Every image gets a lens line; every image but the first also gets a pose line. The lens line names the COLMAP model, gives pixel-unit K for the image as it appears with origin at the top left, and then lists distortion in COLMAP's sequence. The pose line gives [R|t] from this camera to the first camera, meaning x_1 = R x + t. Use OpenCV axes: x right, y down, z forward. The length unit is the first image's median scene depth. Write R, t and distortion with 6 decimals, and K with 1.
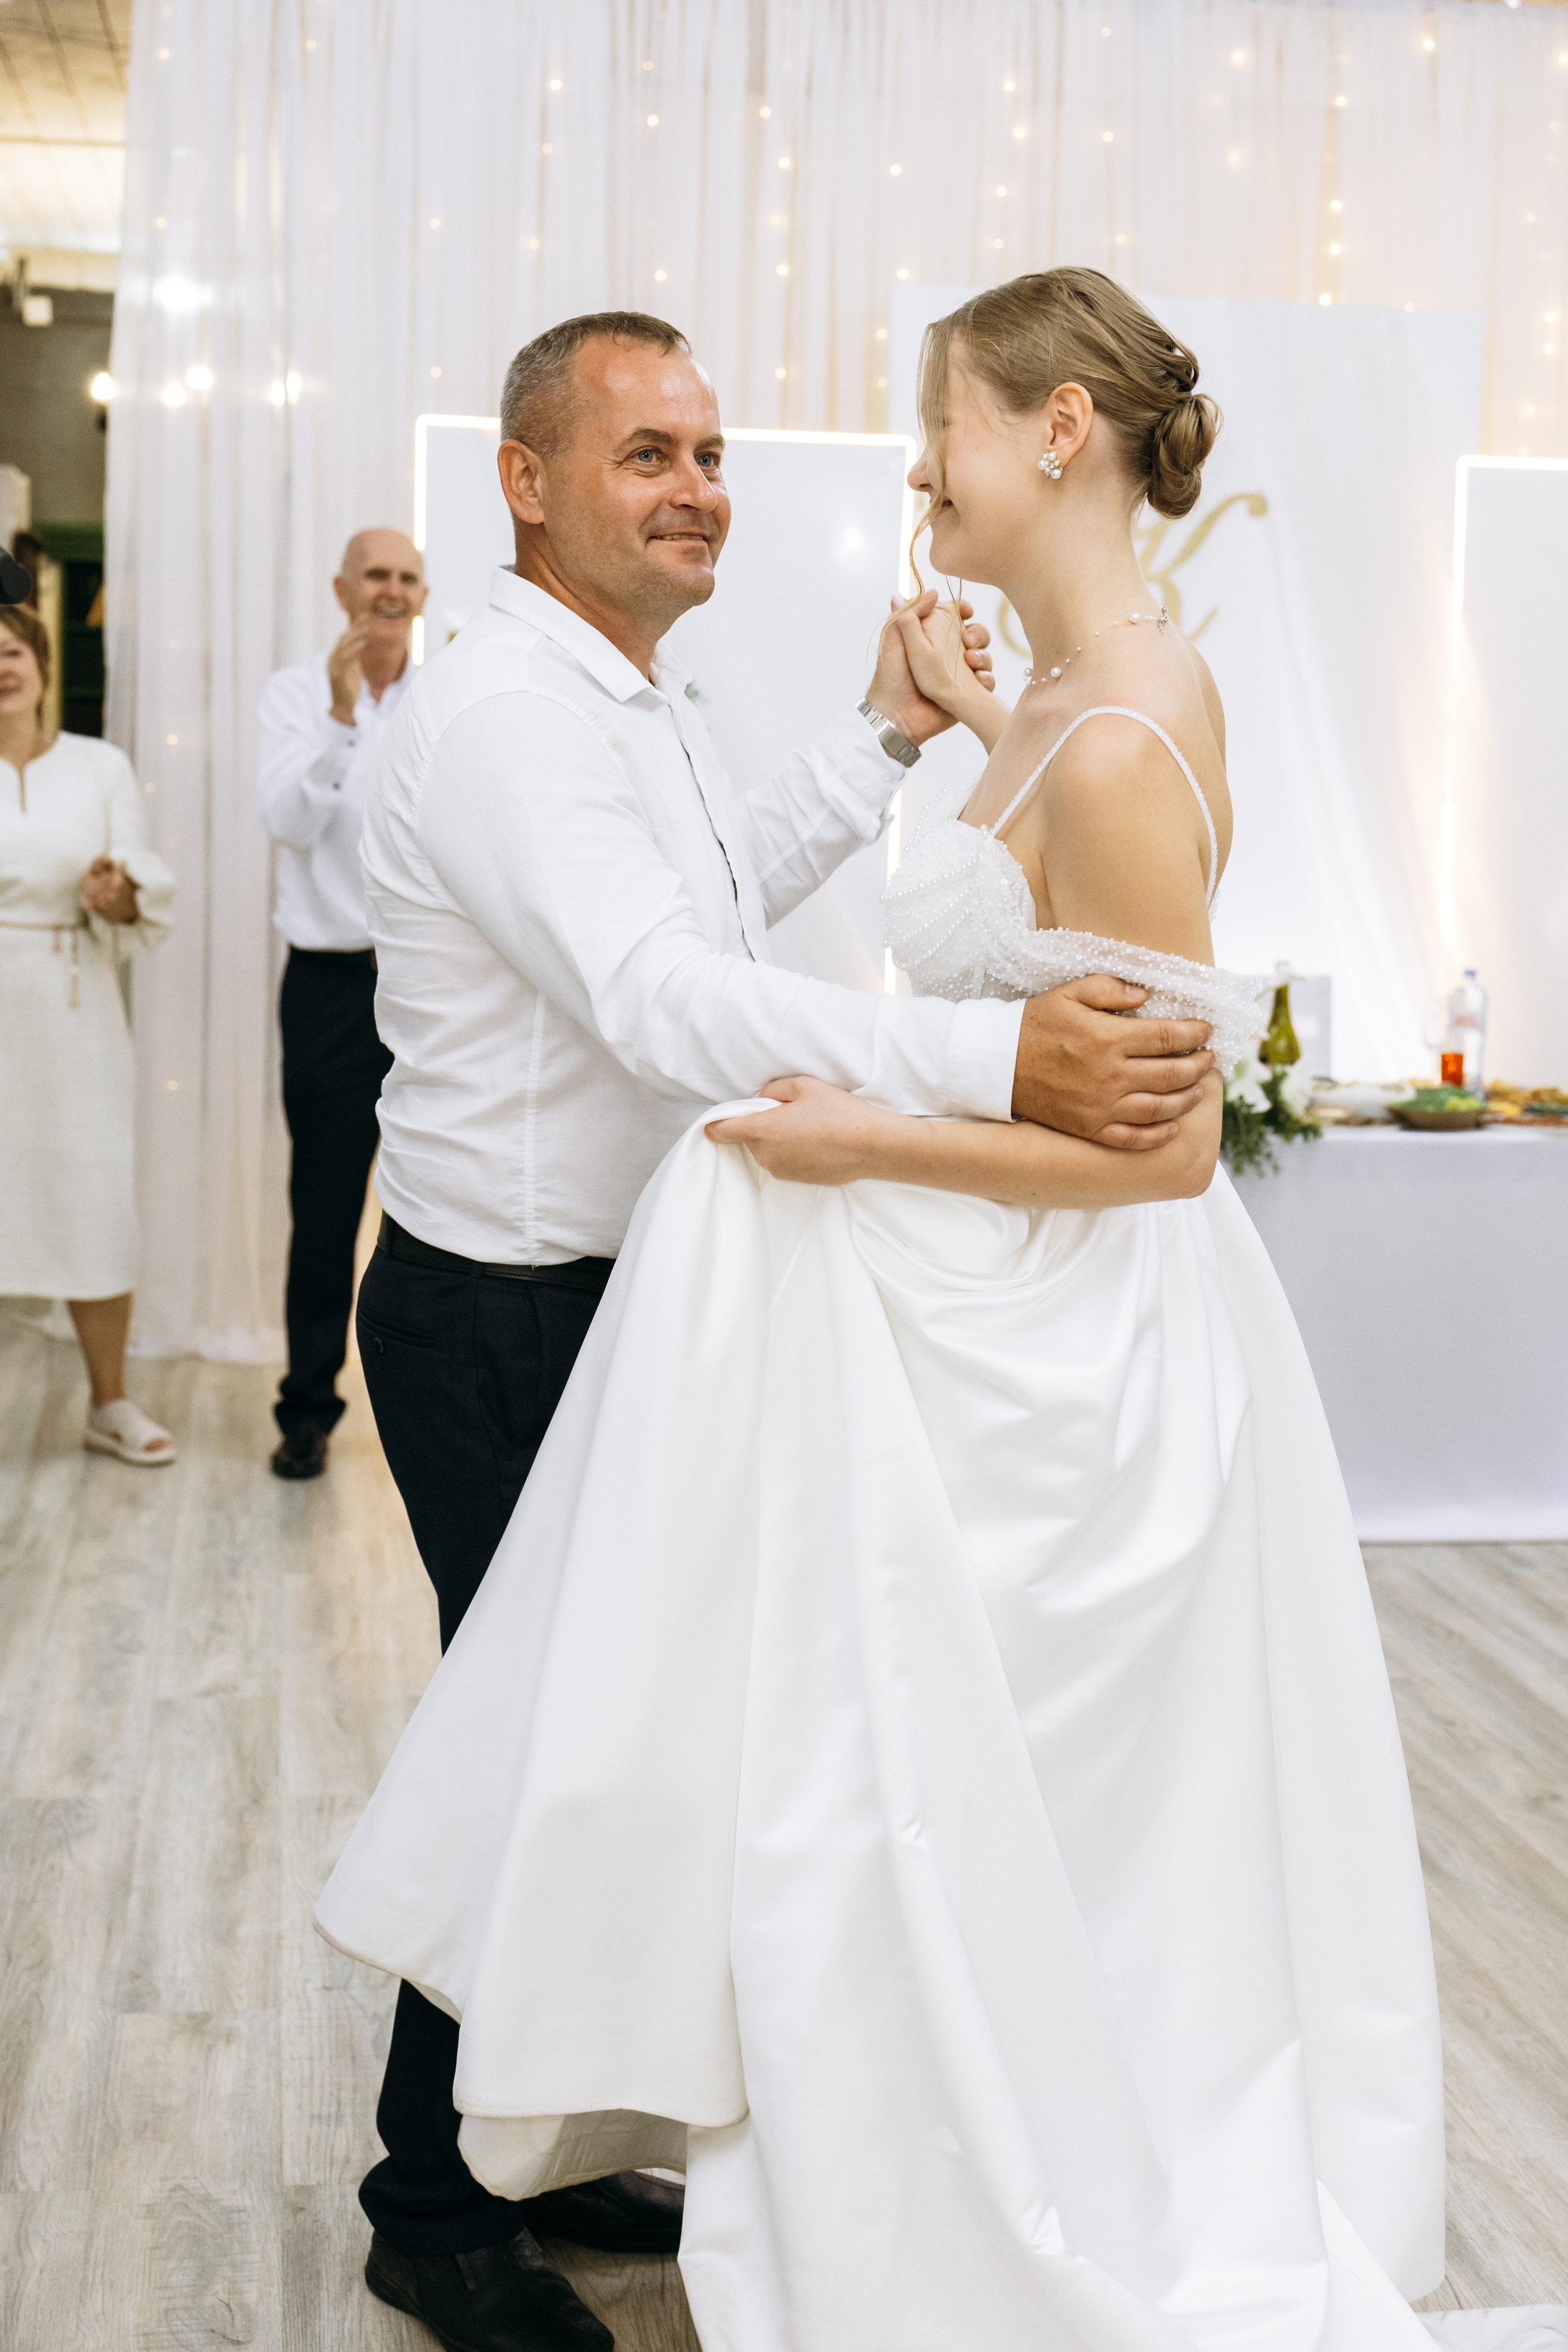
lens RADIAL K [[3410.3, 0, 784.0], [0, 3410.3, 1176.0], [0, 0, 1]] dist [0.005863, -0.091212]
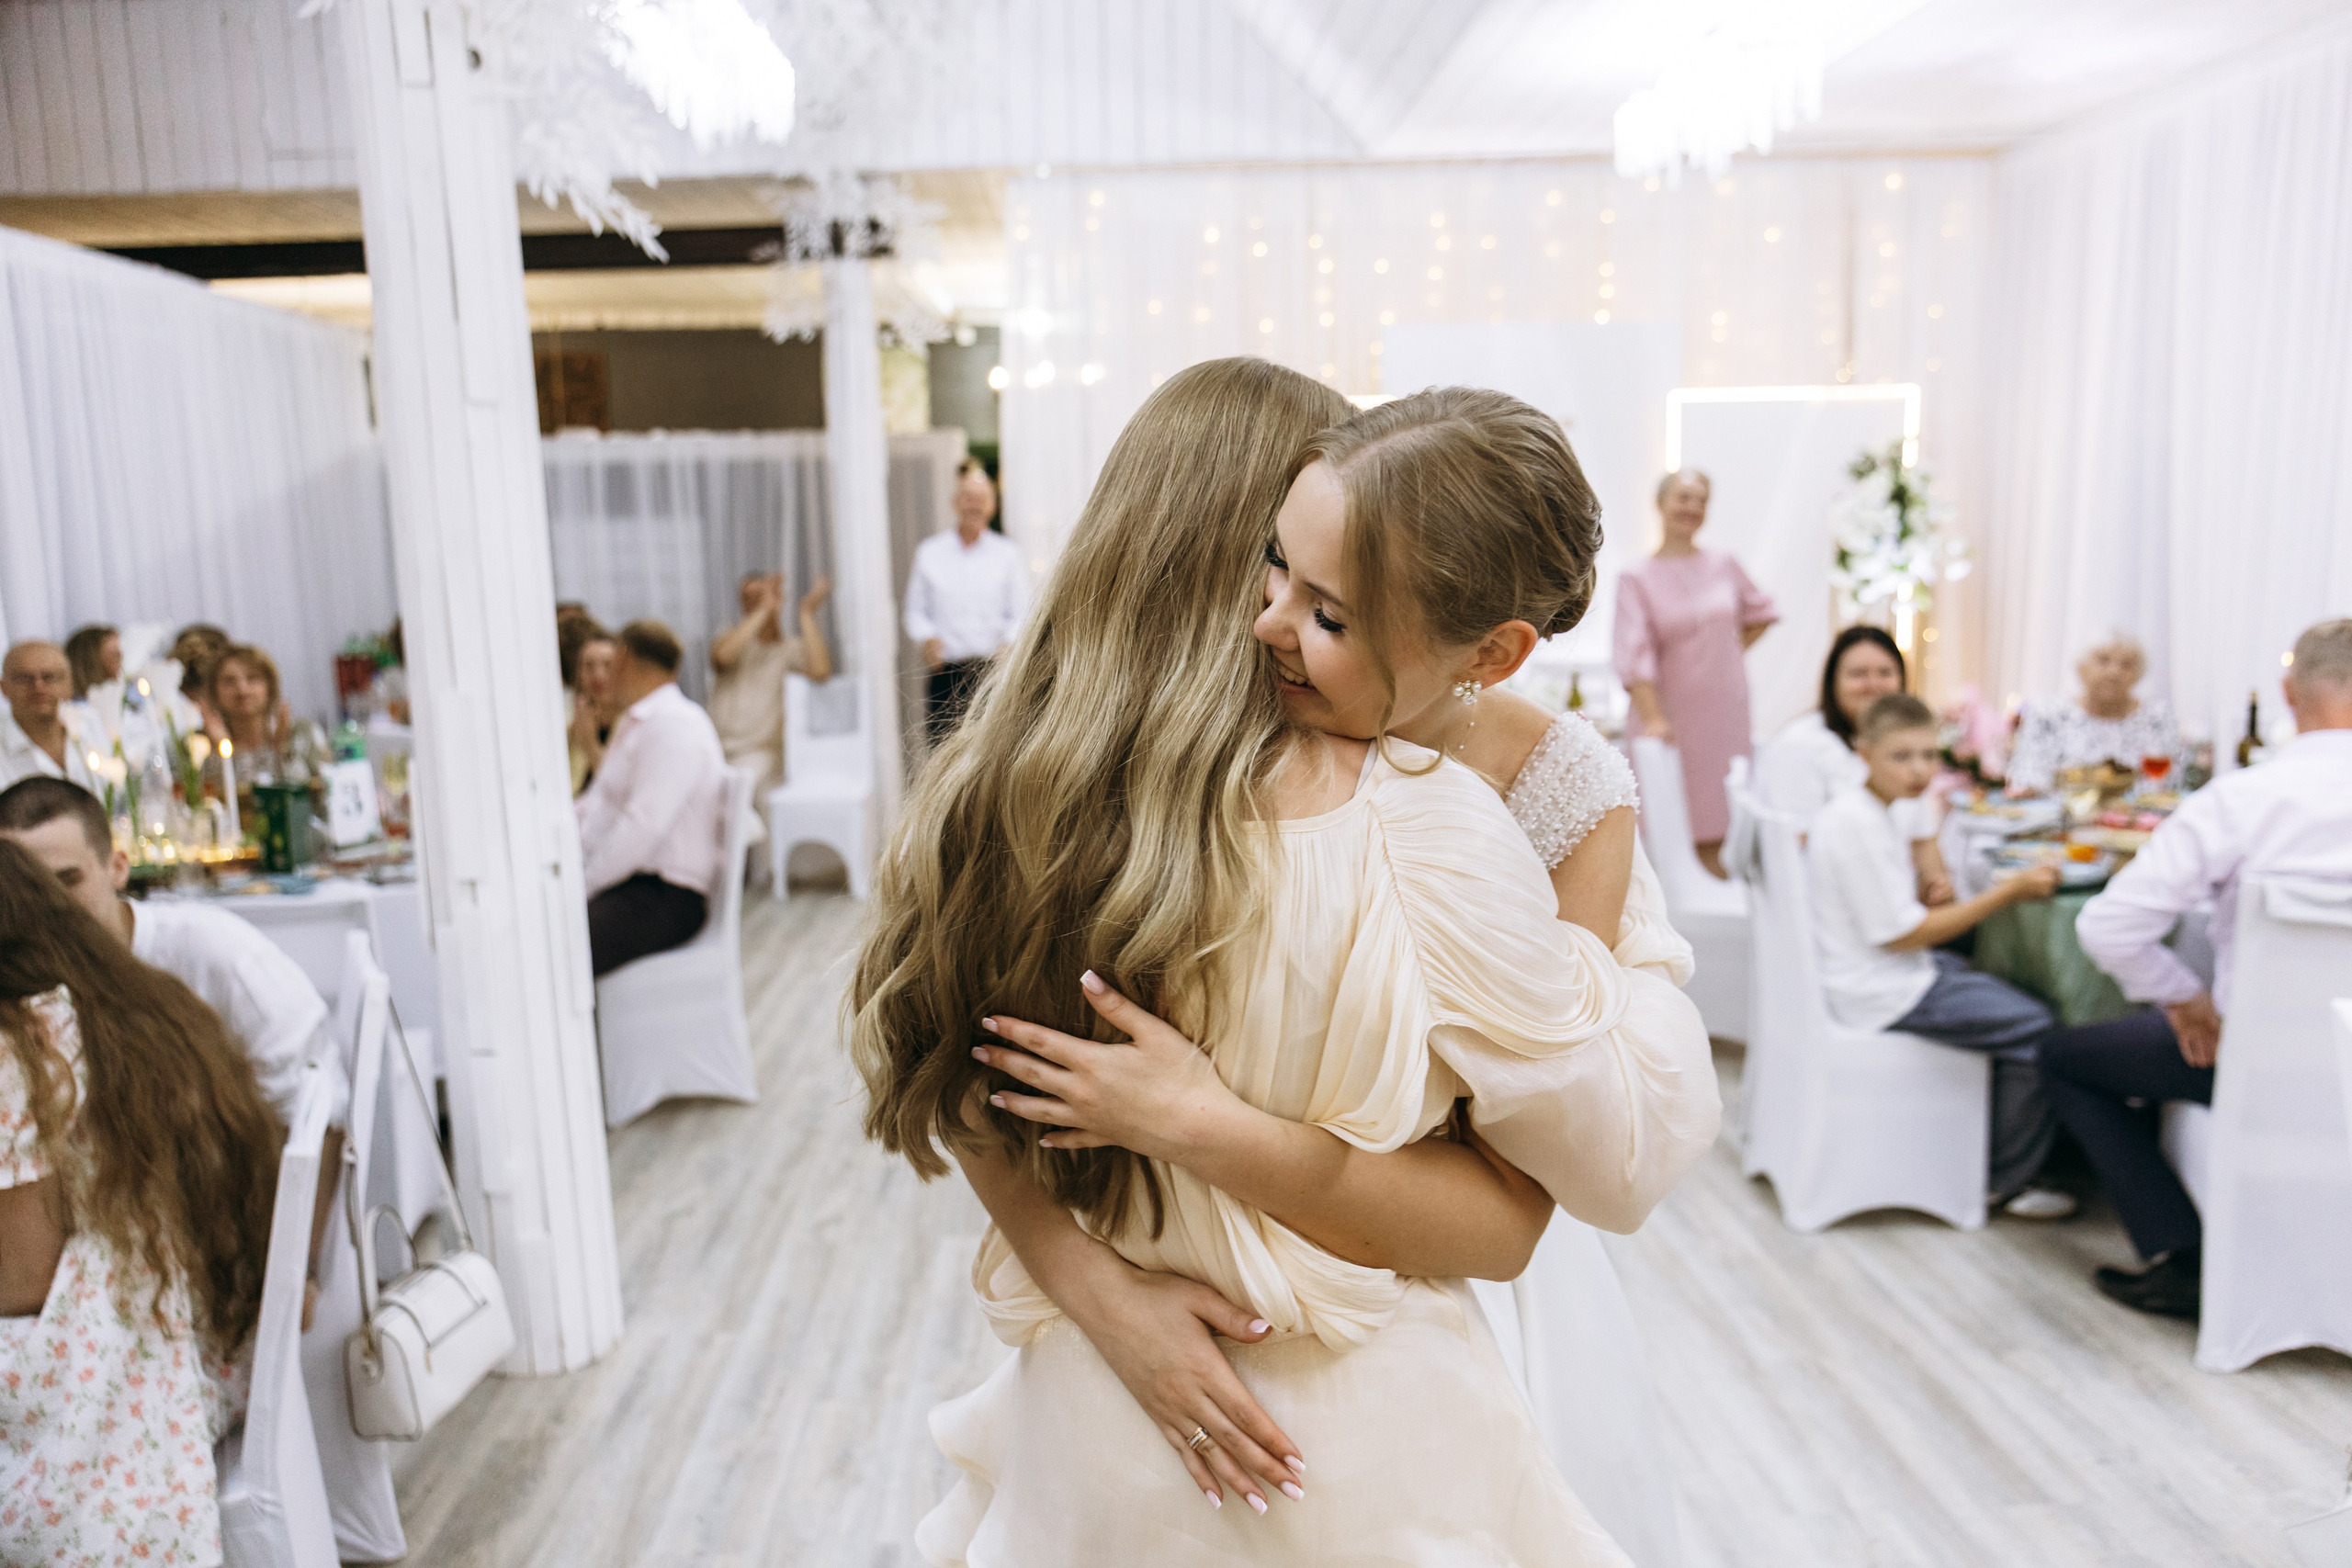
lens RADIAL K [[1825.9, 0, 1176.7], [0, 1825.9, 803.6], [0, 0, 1]] dist [-0.024945, 0.001208]
pose [[0.993508, -0.030054, -0.109718, 0.030183], [0.033393, 0.999030, 0.028722, -0.019051], [0.108749, -0.032199, 0.993548, -0.134424]]
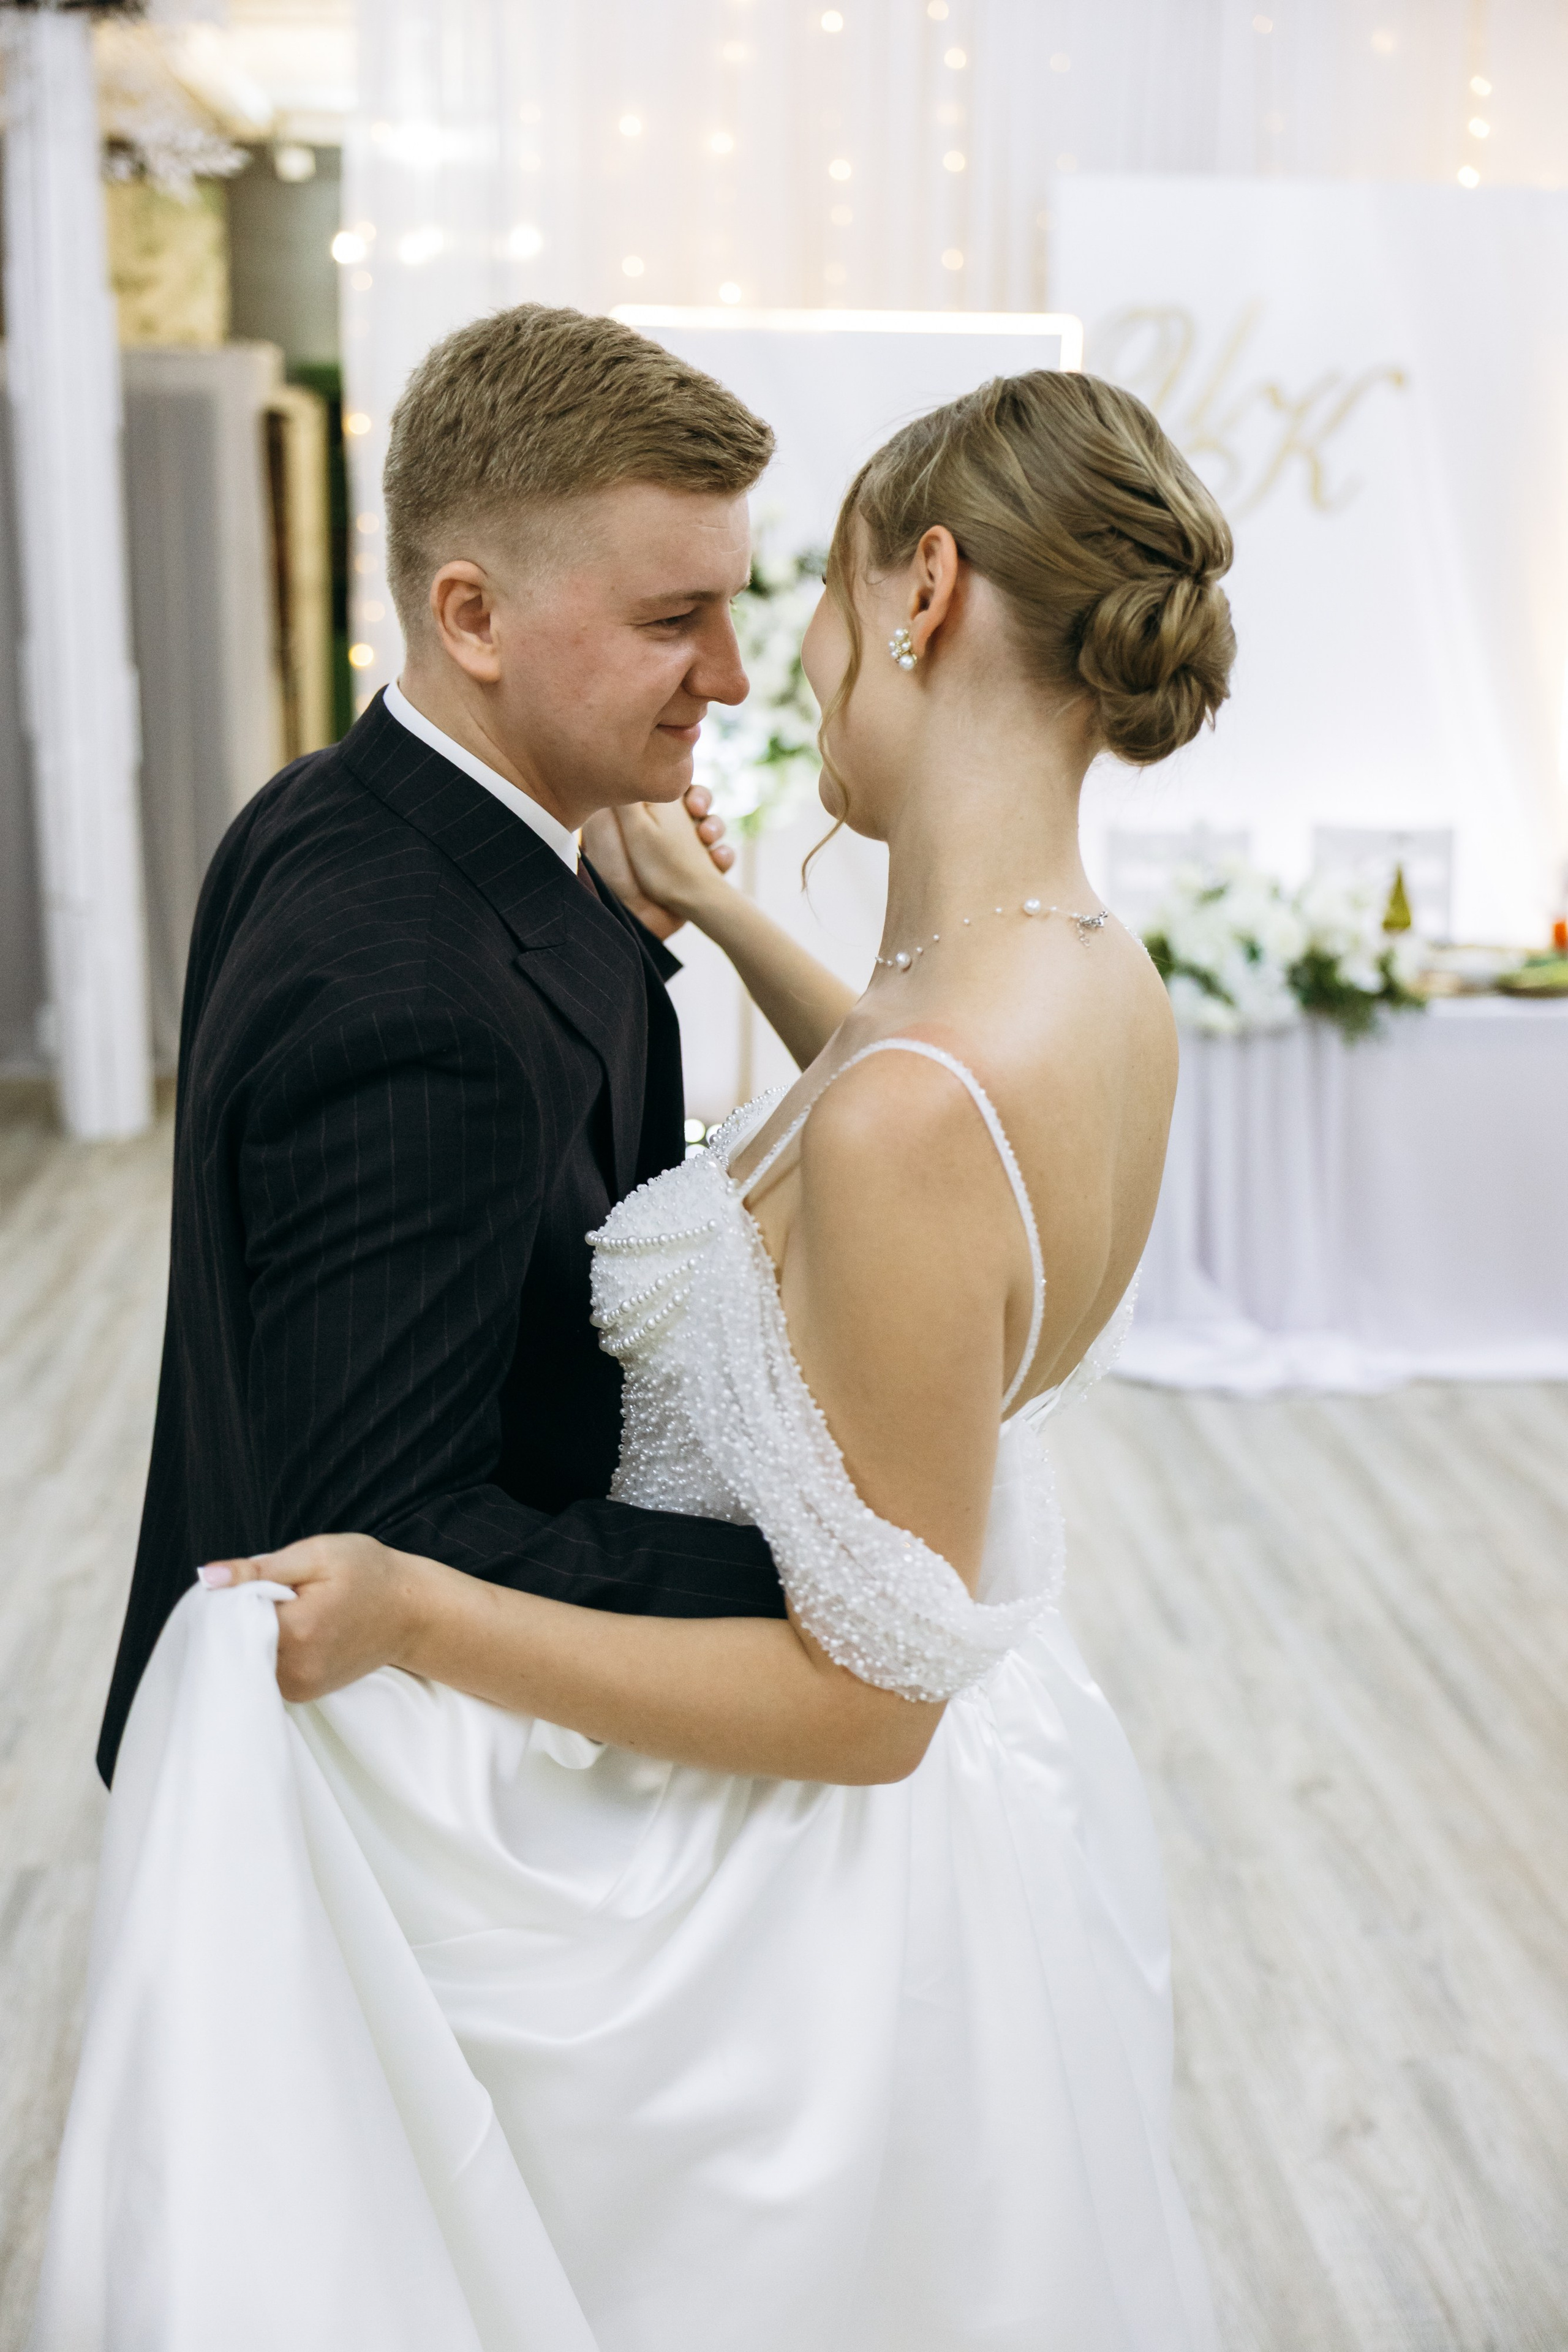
lens RADIAL K [[3046.4, 0, 734.4], [0, 3046.4, 1225.1], [0, 0, 1]] dist [0.013945, -0.044961]
pose [[0.996130, 0.008385, -0.087486, 0.024945], [0.001361, 0.993847, 0.110753, -0.057646], [0.087876, -0.110443, 0.989990, 0.008589]]
